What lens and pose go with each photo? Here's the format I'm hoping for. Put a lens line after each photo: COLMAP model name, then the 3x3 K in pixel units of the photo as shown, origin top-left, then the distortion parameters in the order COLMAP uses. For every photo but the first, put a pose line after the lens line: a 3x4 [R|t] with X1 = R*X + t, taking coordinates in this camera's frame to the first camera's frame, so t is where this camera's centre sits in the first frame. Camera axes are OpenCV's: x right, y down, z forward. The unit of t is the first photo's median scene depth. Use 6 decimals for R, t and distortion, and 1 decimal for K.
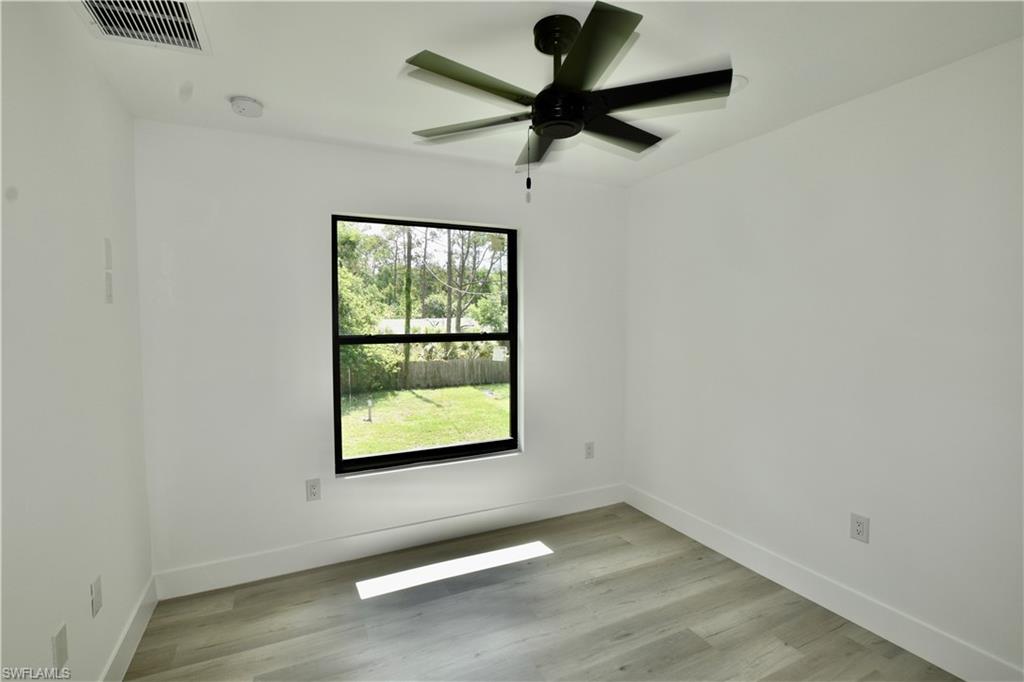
lens RADIAL K [[480.3, 0, 512.0], [0, 480.3, 341.0], [0, 0, 1]] dist [-0.026070, 0.000215]
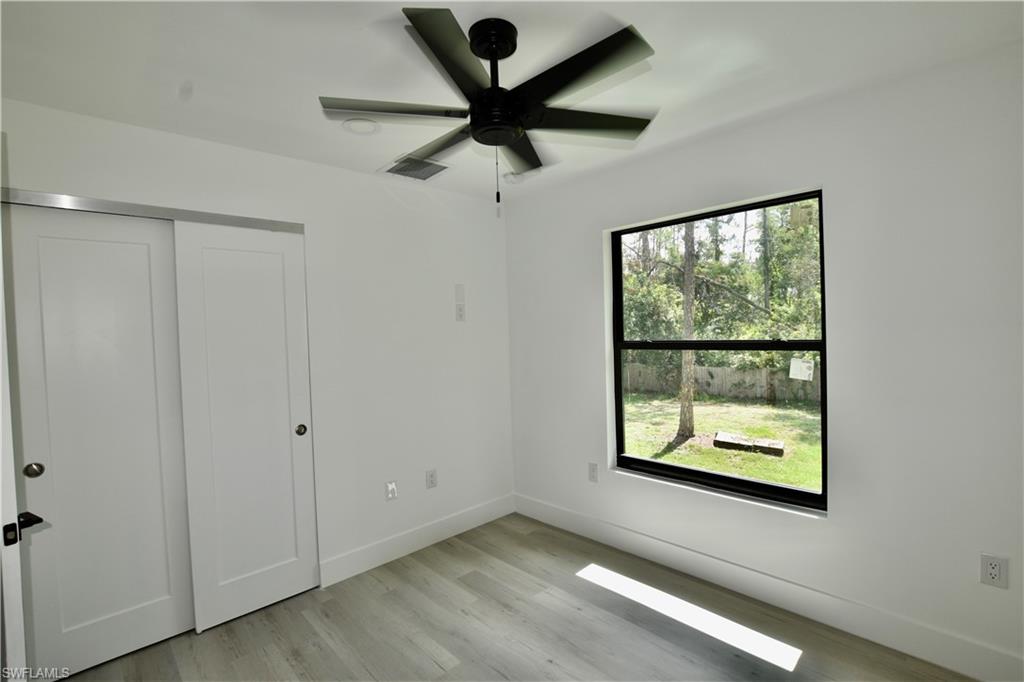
lens RADIAL K [[475.4, 0, 512.0], [0, 475.4, 341.0], [0, 0, 1]] dist [-0.018233, 0.000711]
pose [[0.284903, 0.013399, -0.958463, 0.602886], [-0.010647, 0.999885, 0.010813, -0.021618], [0.958497, 0.007124, 0.285012, 0.443493]]
